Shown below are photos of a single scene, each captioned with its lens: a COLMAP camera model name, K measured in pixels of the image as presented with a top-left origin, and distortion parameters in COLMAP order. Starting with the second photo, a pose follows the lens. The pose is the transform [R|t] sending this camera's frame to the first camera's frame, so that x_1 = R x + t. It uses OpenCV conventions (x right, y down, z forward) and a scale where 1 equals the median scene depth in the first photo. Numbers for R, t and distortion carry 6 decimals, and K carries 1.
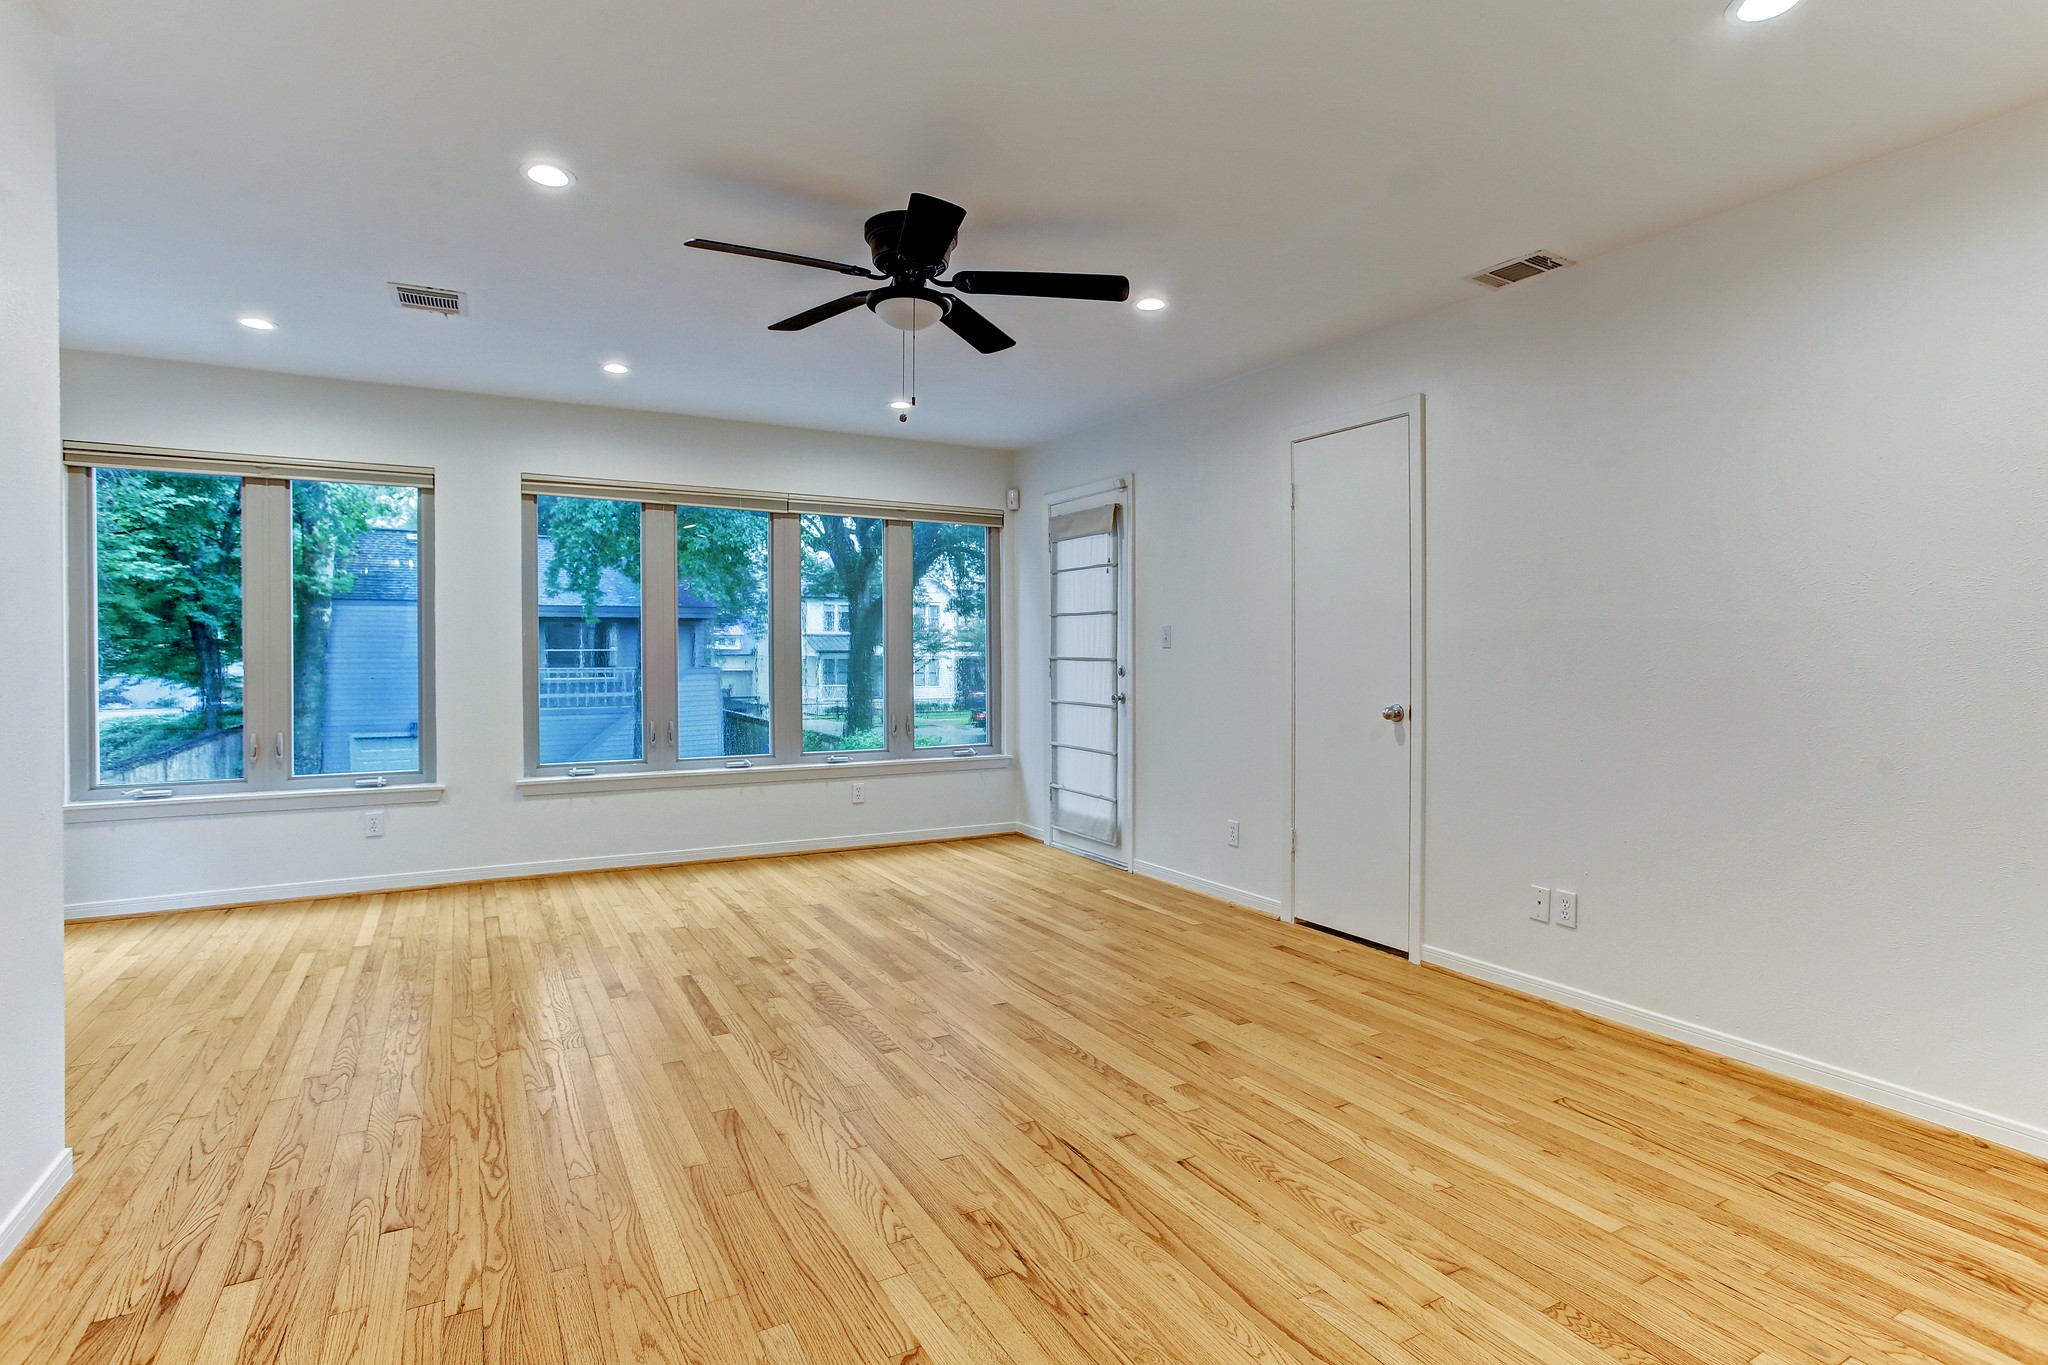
lens RADIAL K [[1001.8, 0, 1045.7], [0, 1001.8, 670.4], [0, 0, 1]] dist [-0.062595, 0.035384]
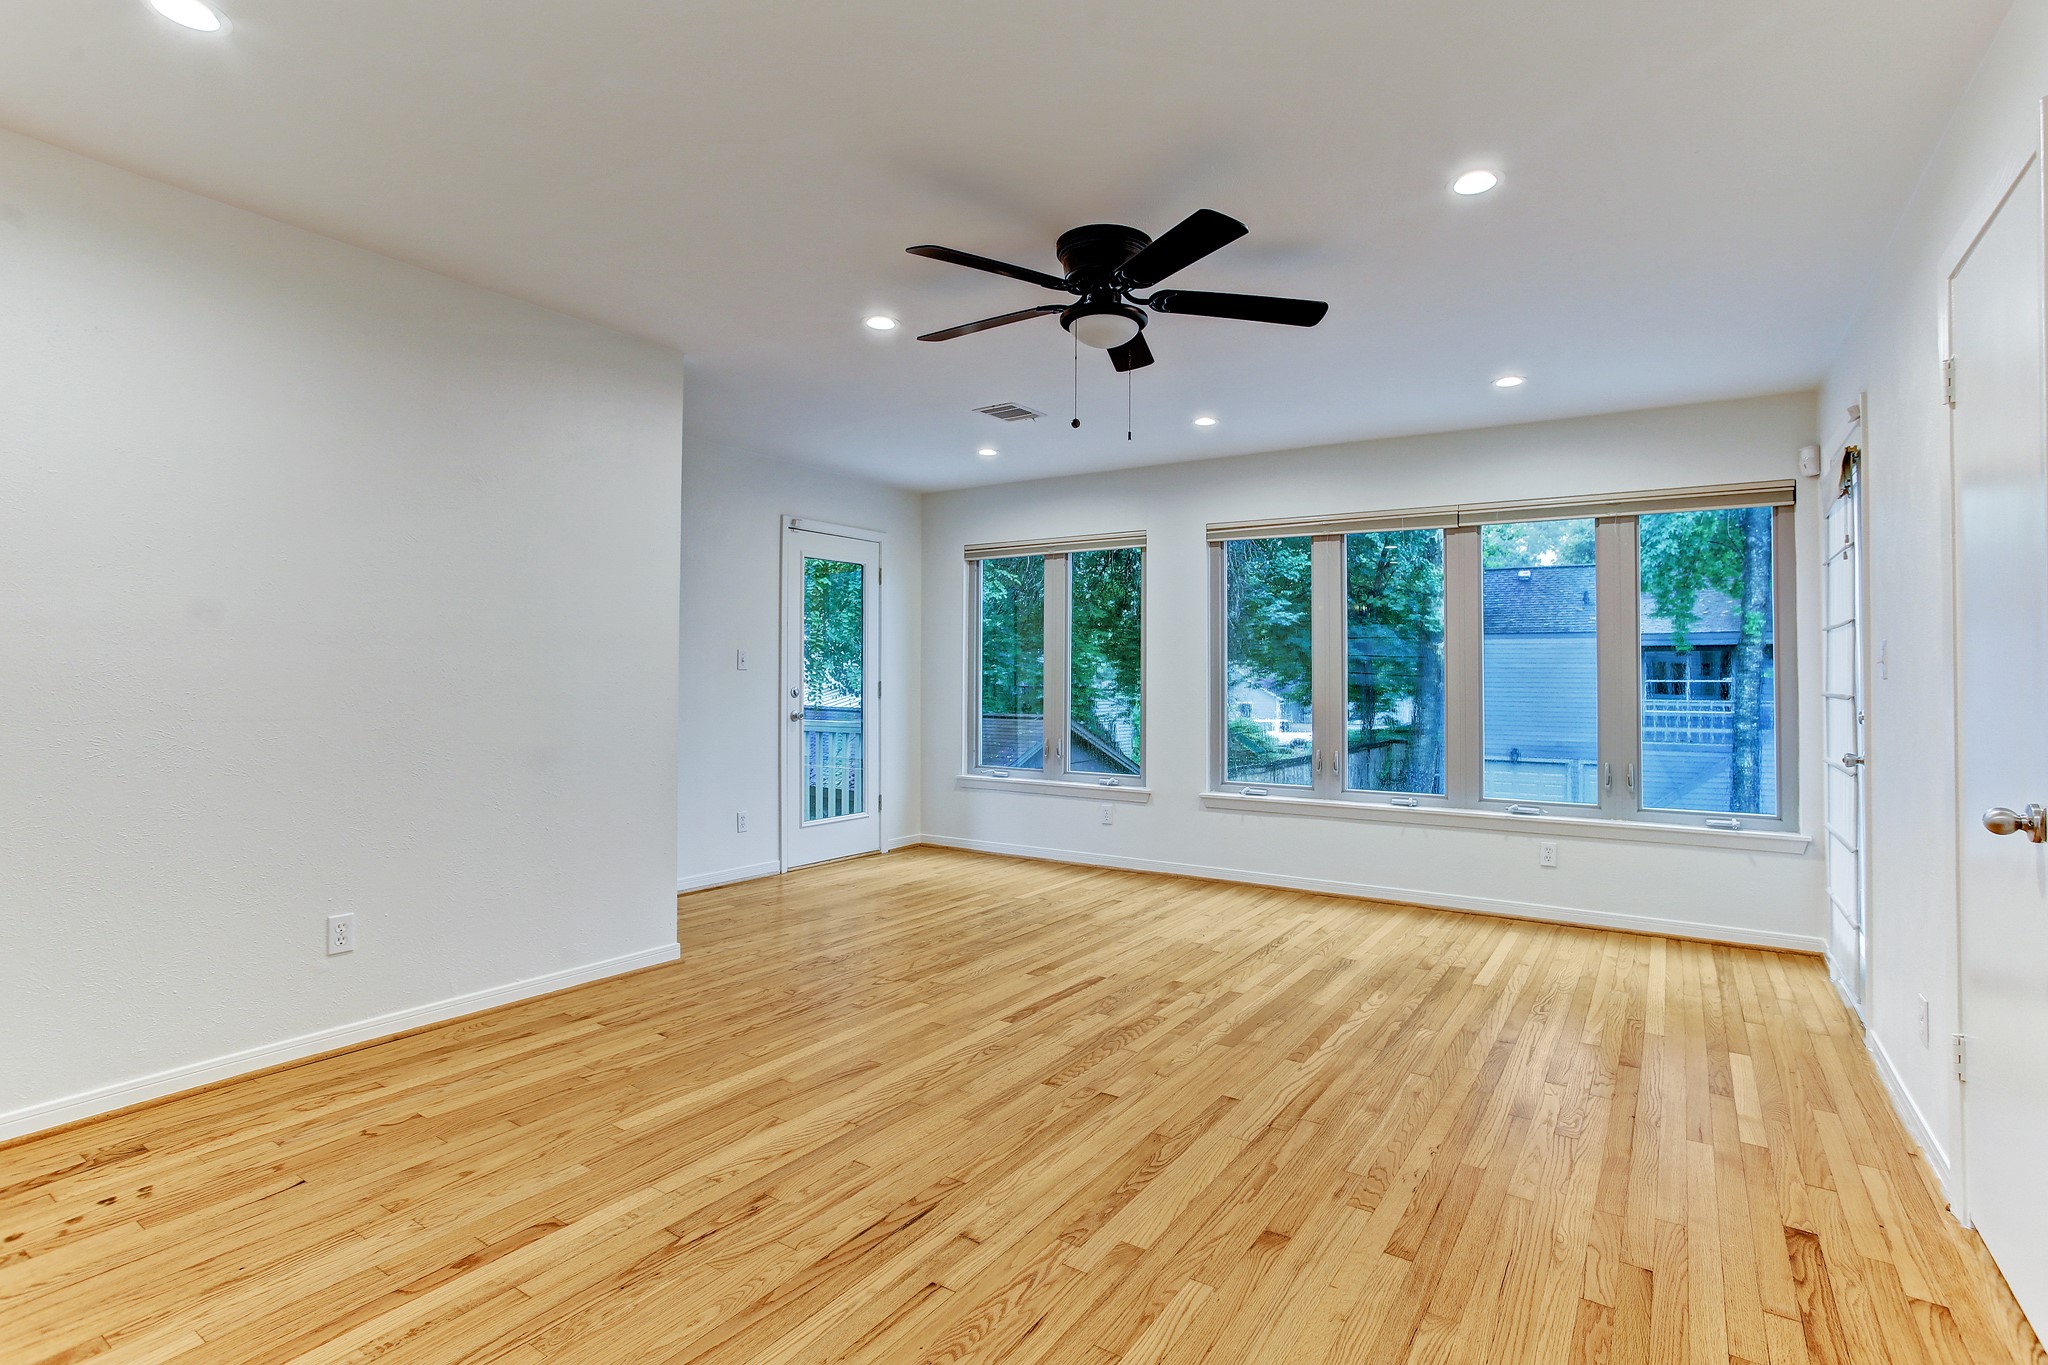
lens RADIAL K [[1001.8, 0, 1045.7], [0, 1001.8, 670.4], [0, 0, 1]] dist [-0.062595, 0.035384]
pose [[0.459250, -0.004272, -0.888297, 0.605161], [-0.023326, 0.999586, -0.016867, -0.009312], [0.888001, 0.028466, 0.458960, 0.447317]]
